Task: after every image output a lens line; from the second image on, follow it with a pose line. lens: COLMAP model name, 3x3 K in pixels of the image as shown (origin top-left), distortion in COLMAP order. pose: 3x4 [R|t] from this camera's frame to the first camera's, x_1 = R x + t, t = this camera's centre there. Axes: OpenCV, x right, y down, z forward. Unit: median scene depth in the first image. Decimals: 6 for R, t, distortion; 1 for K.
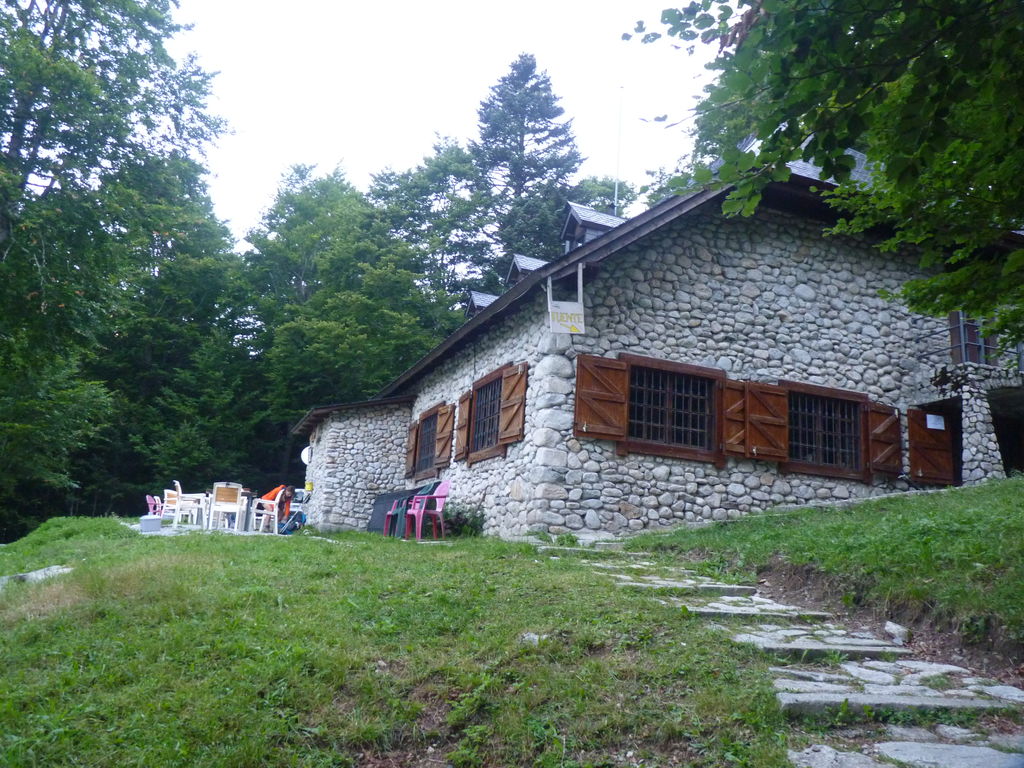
lens RADIAL K [[806.8, 0, 512.0], [0, 806.8, 384.0], [0, 0, 1]] dist [0.004557, -0.096437]
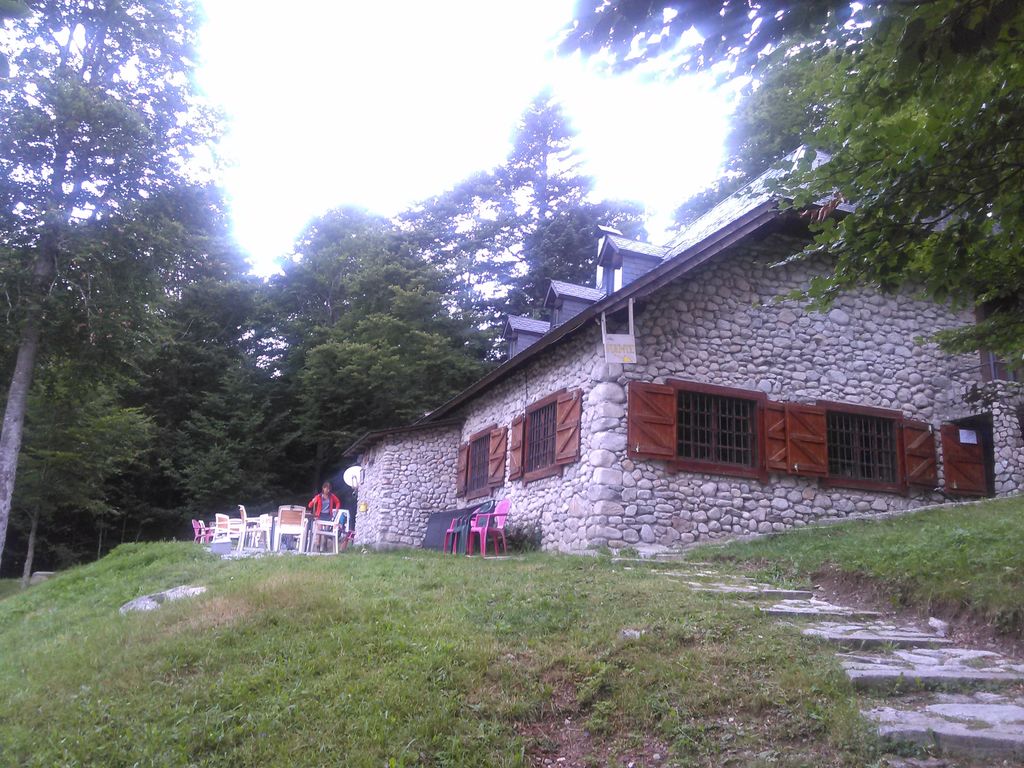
lens RADIAL K [[828.3, 0, 512.1], [0, 828.3, 378.7], [0, 0, 1]] dist [0.100773, -0.225160]
pose [[0.999706, -0.020640, -0.012722, -0.058169], [0.020383, 0.999592, -0.019995, -0.019608], [0.013130, 0.019730, 0.999719, -0.114235]]
